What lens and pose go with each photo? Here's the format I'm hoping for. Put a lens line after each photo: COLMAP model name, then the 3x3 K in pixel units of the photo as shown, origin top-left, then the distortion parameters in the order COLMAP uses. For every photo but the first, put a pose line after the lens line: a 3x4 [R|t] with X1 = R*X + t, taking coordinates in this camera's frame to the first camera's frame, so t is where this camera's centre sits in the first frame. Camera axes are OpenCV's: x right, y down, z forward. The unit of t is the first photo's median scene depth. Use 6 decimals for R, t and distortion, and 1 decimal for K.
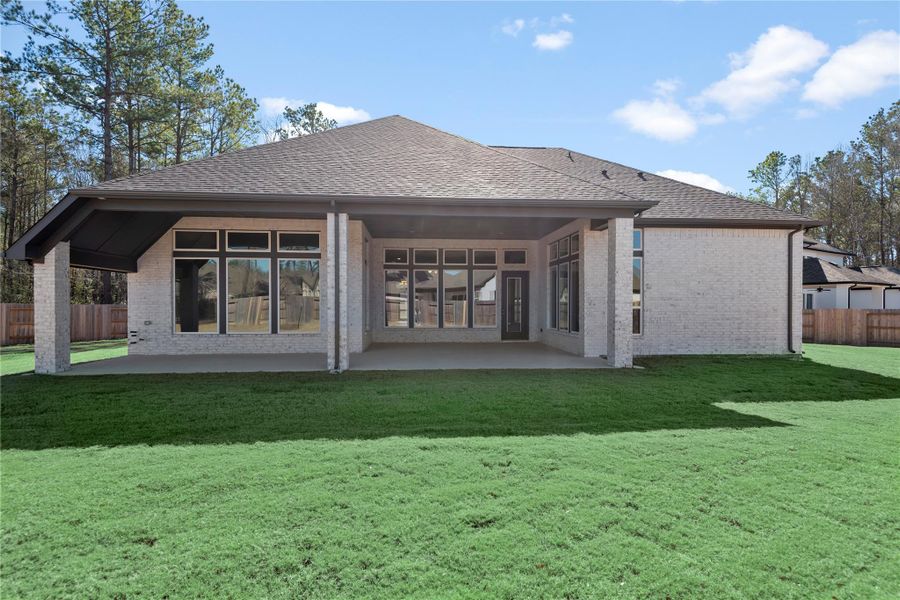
lens RADIAL K [[337.0, 0, 433.4], [0, 337.0, 305.1], [0, 0, 1]] dist [0.017071, -0.006534]
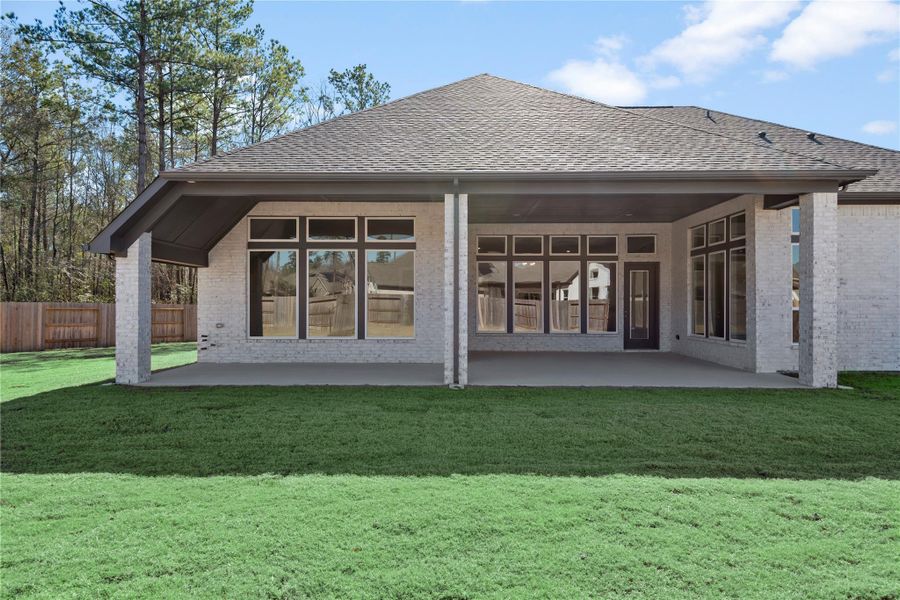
lens RADIAL K [[409.9, 0, 450.0], [0, 409.9, 300.0], [0, 0, 1]] dist [0.025235, -0.012560]
pose [[0.997366, 0.000506, -0.072532, -0.179925], [-0.001252, 0.999947, -0.010242, -0.002524], [0.072523, 0.010306, 0.997314, 0.002271]]
